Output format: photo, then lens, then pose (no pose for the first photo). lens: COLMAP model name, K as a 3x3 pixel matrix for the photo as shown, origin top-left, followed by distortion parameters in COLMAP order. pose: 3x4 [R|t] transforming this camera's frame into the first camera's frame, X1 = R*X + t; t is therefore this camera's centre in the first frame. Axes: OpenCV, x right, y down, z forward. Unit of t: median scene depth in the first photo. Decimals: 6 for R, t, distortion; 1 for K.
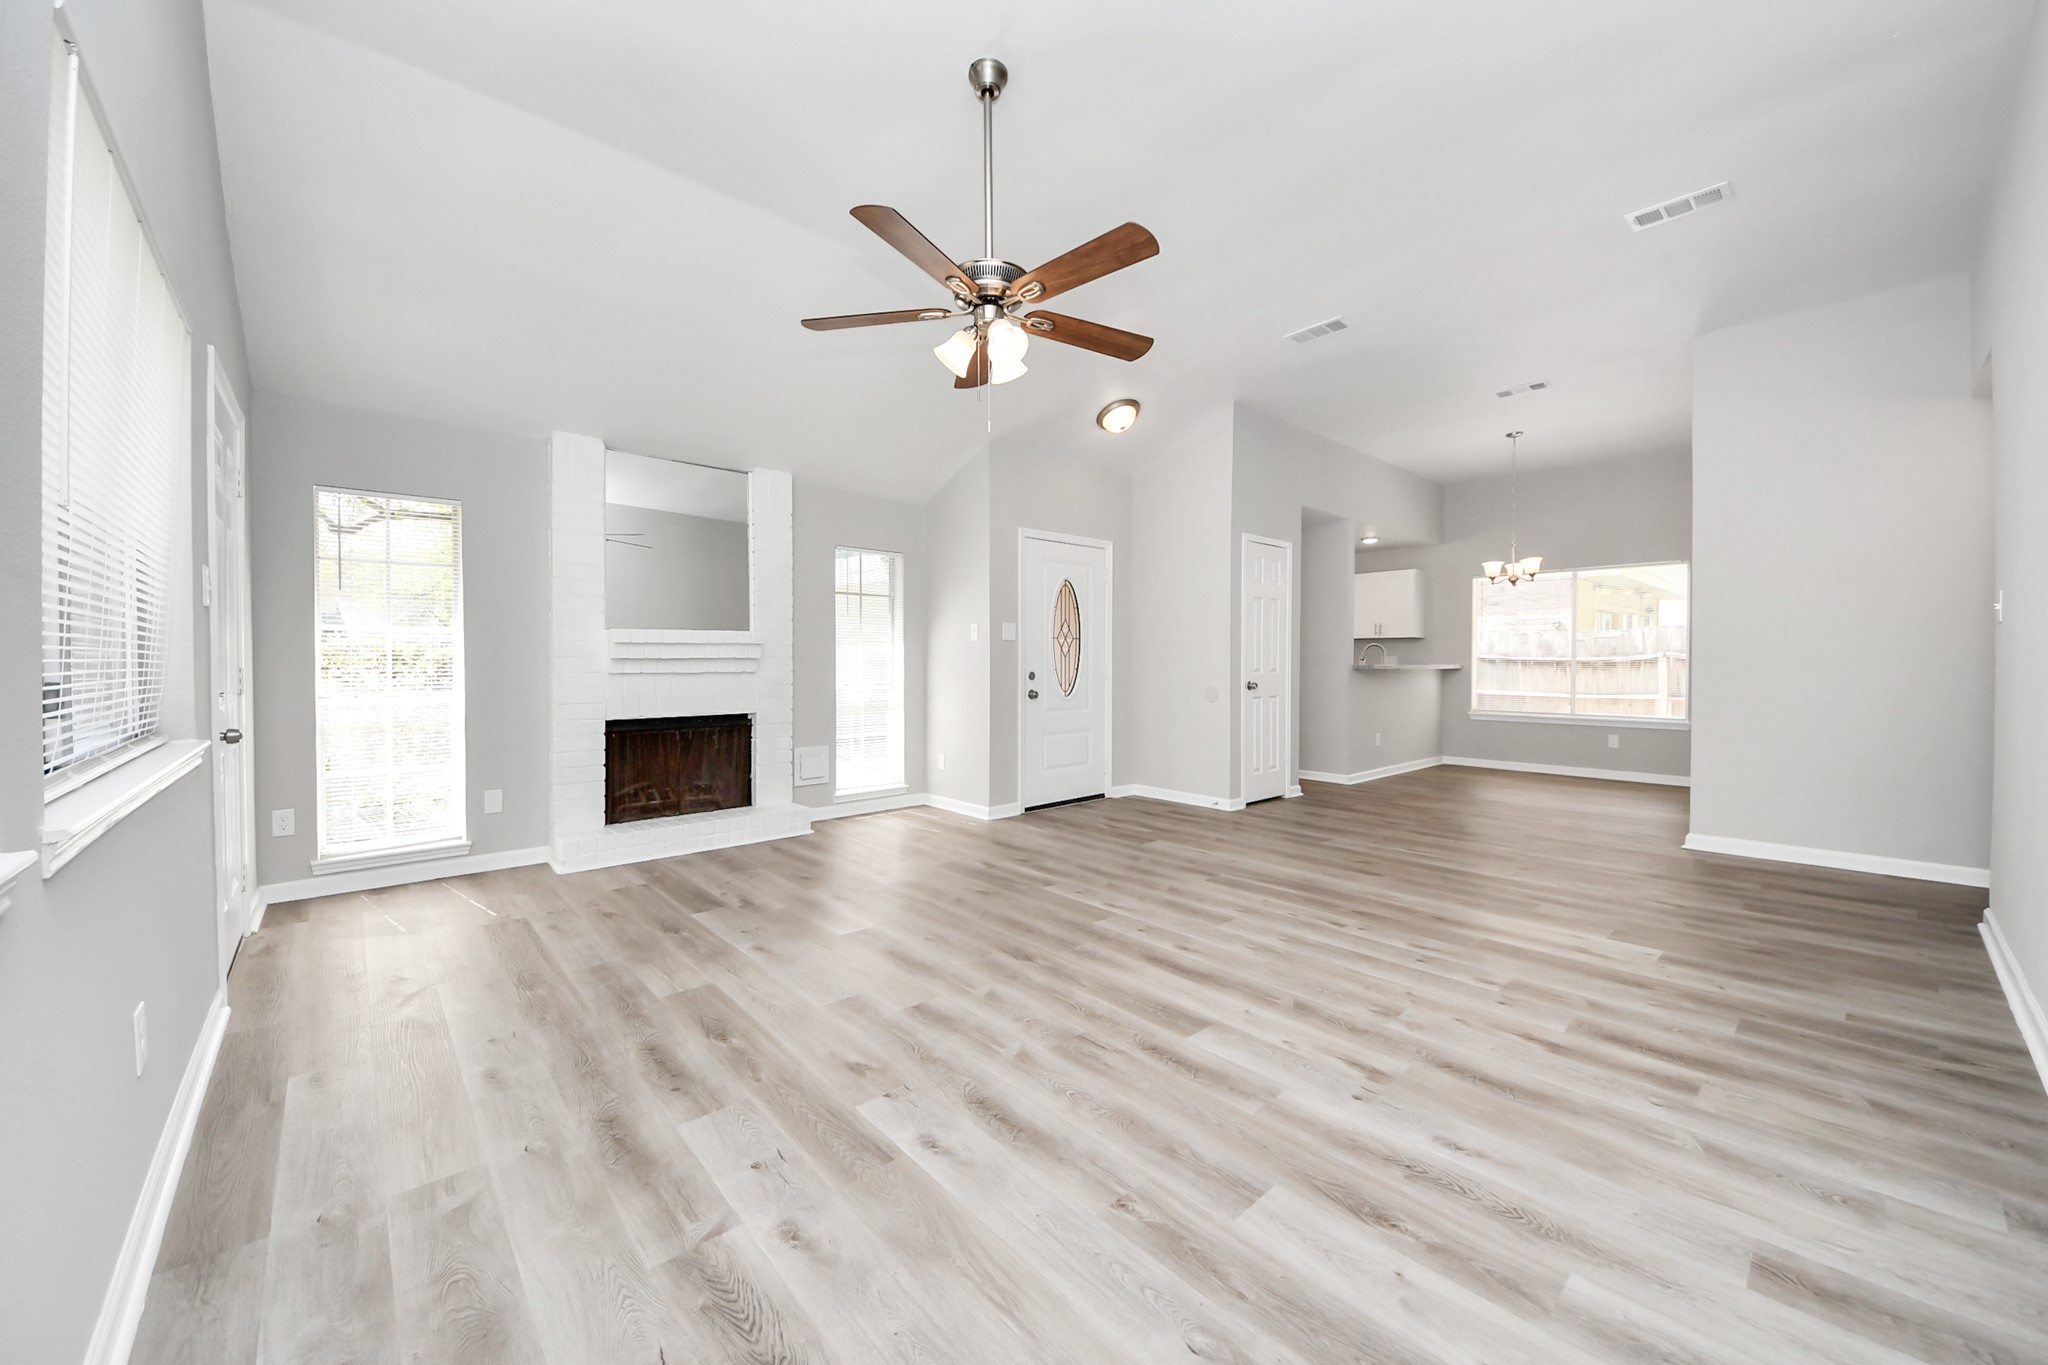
lens RADIAL K [[767.8, 0, 991.3], [0, 767.8, 675.8], [0, 0, 1]] dist [0.041850, -0.017799]
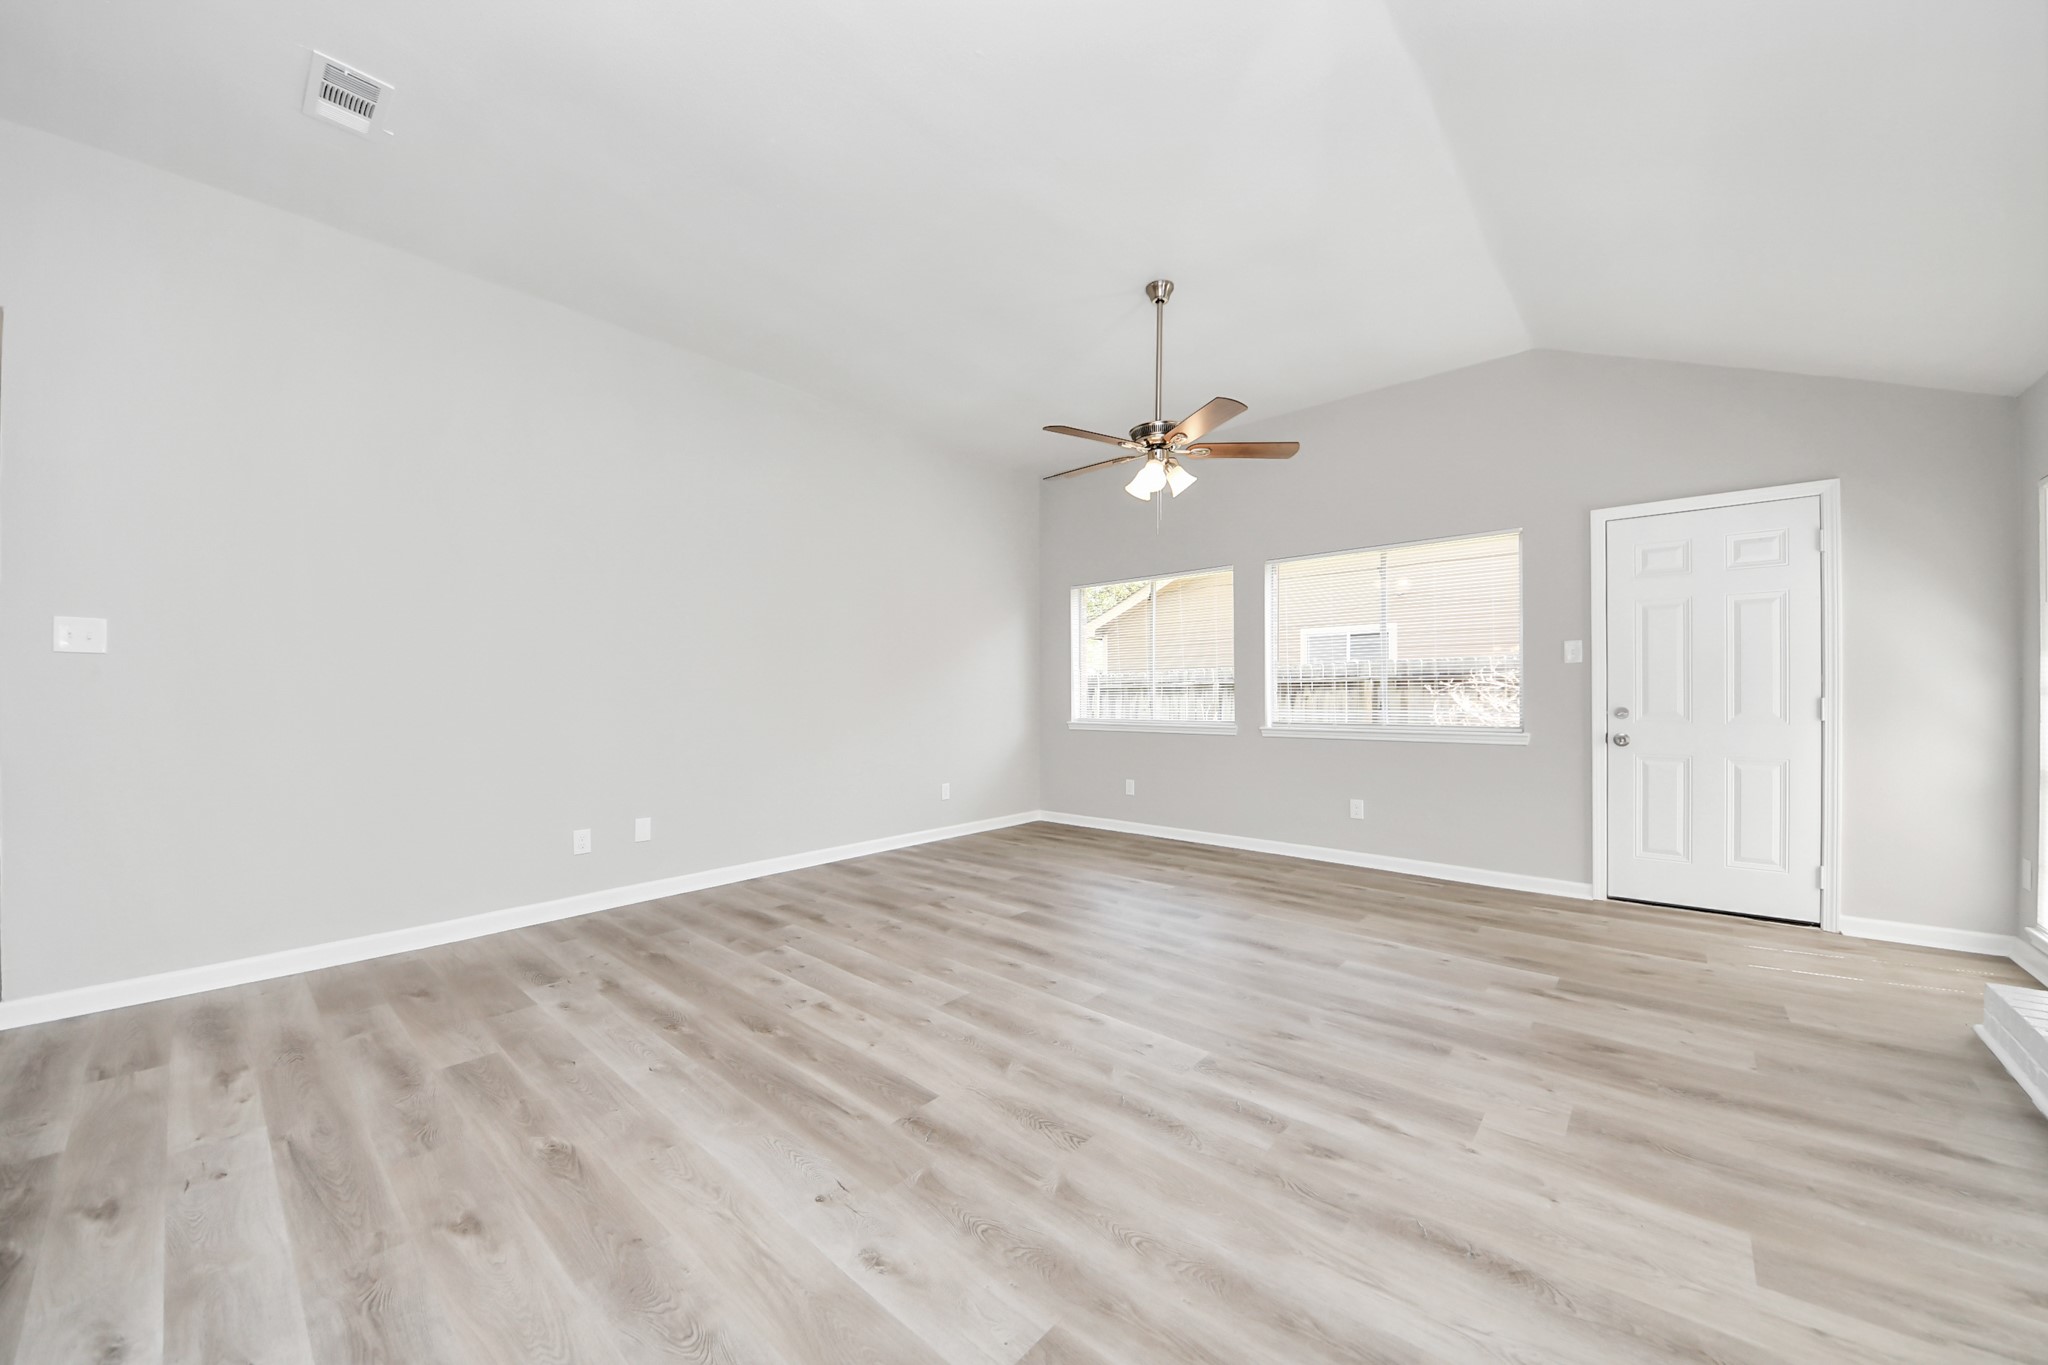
lens RADIAL K [[723.0, 0, 1007.9], [0, 723.0, 695.0], [0, 0, 1]] dist [0.012427, -0.008633]
pose [[-0.991363, -0.002163, -0.131130, 0.415335], [-0.005613, 0.999647, 0.025951, -0.041971], [0.131028, 0.026463, -0.991025, 2.112382]]
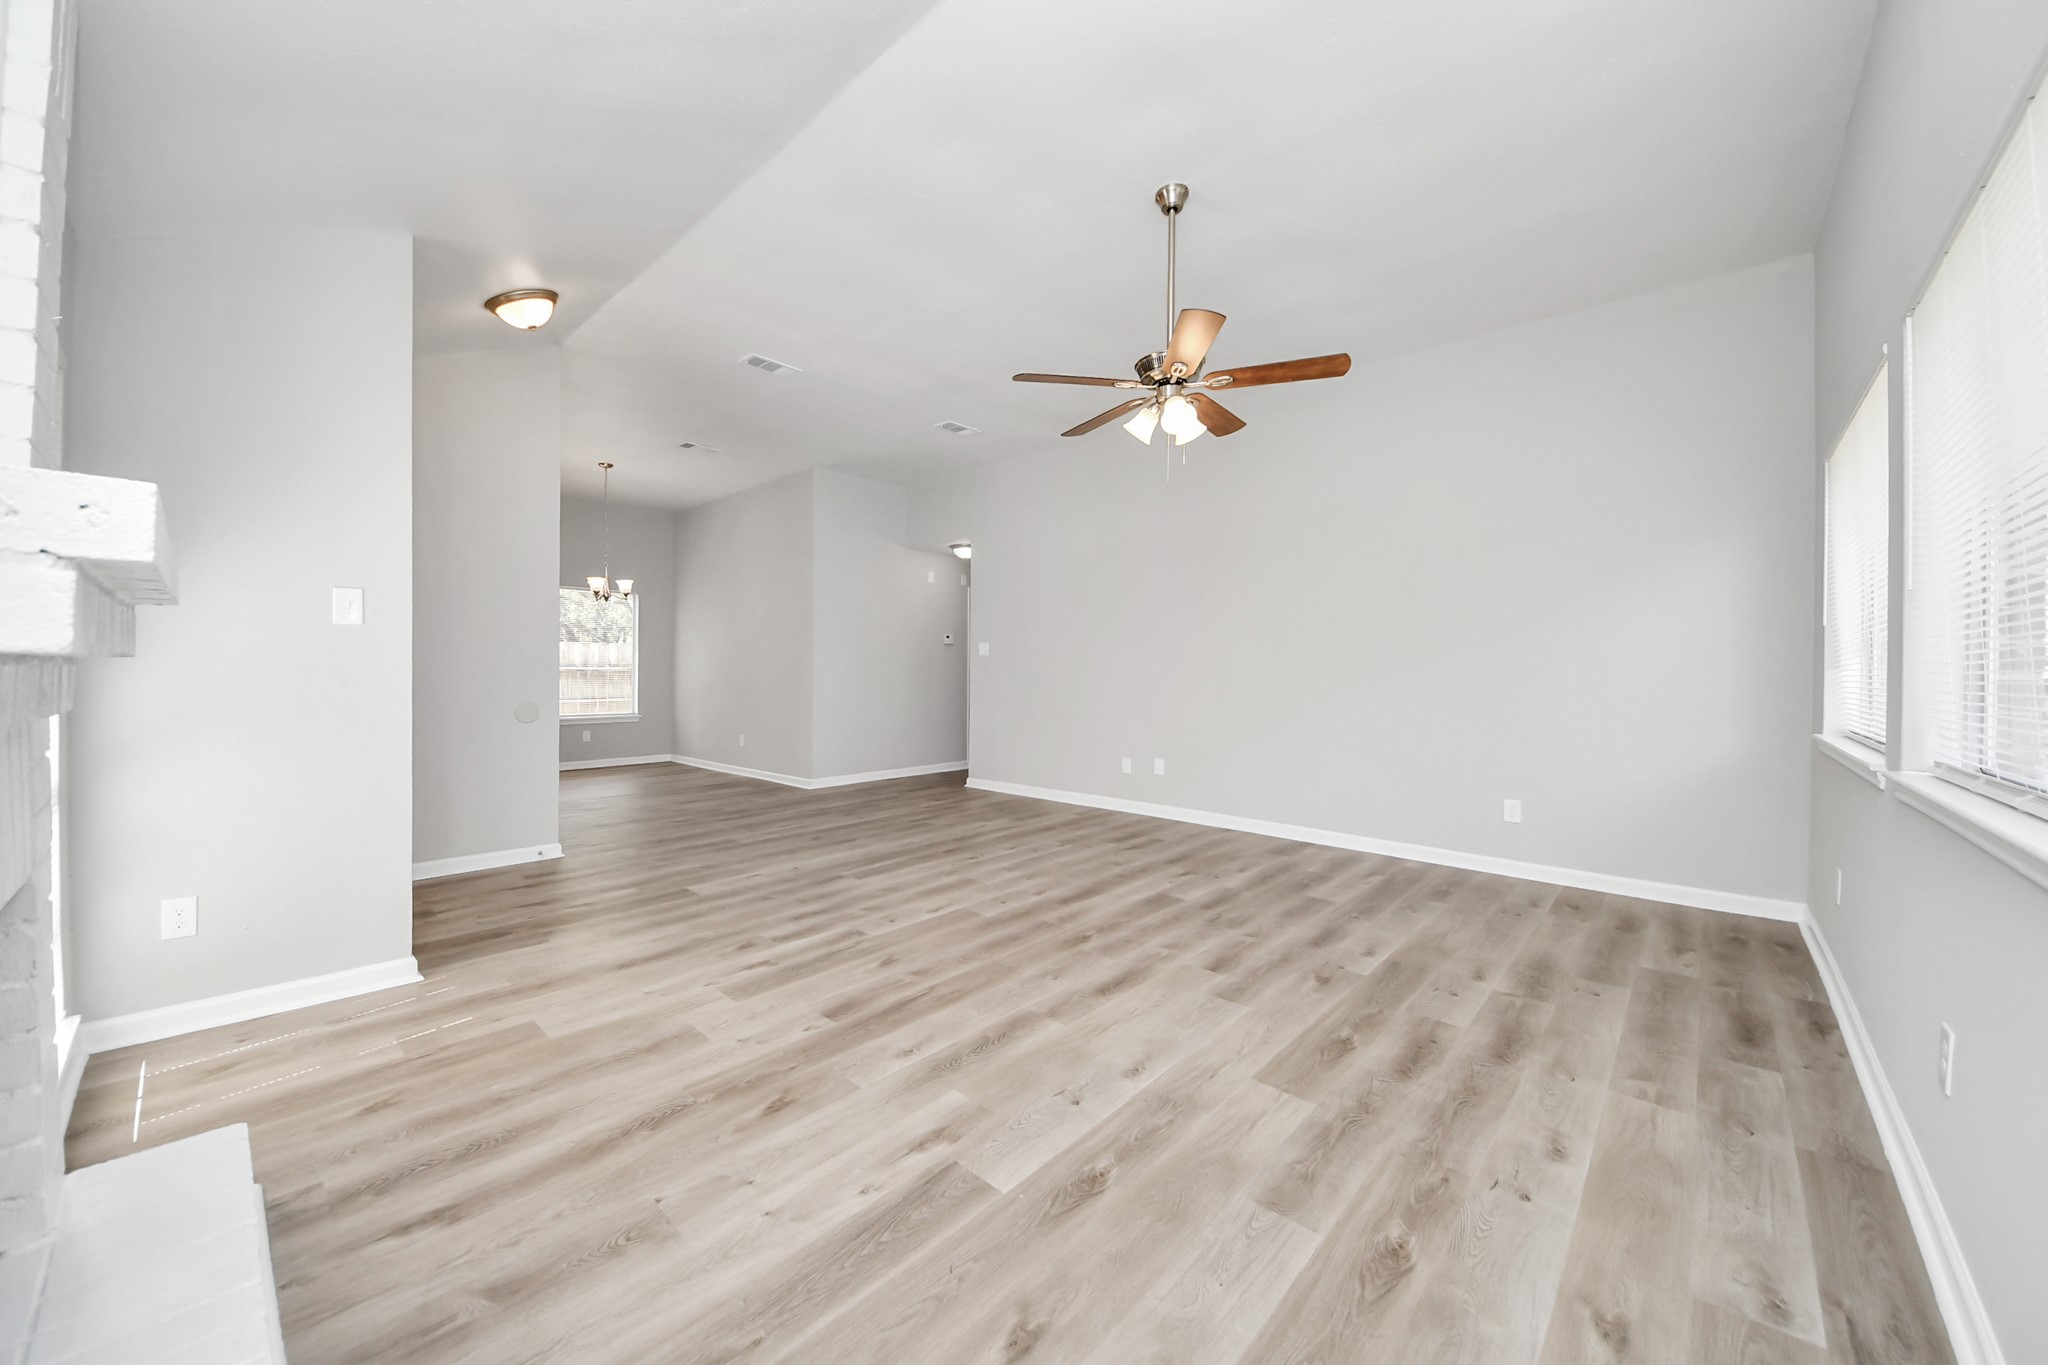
lens RADIAL K [[736.9, 0, 1024.0], [0, 736.9, 682.5], [0, 0, 1]] dist [0.026757, -0.011702]
pose [[-0.130697, -0.021433, 0.991191, -1.035071], [0.011648, 0.999664, 0.023152, -0.030079], [-0.991354, 0.014571, -0.130404, 1.272503]]
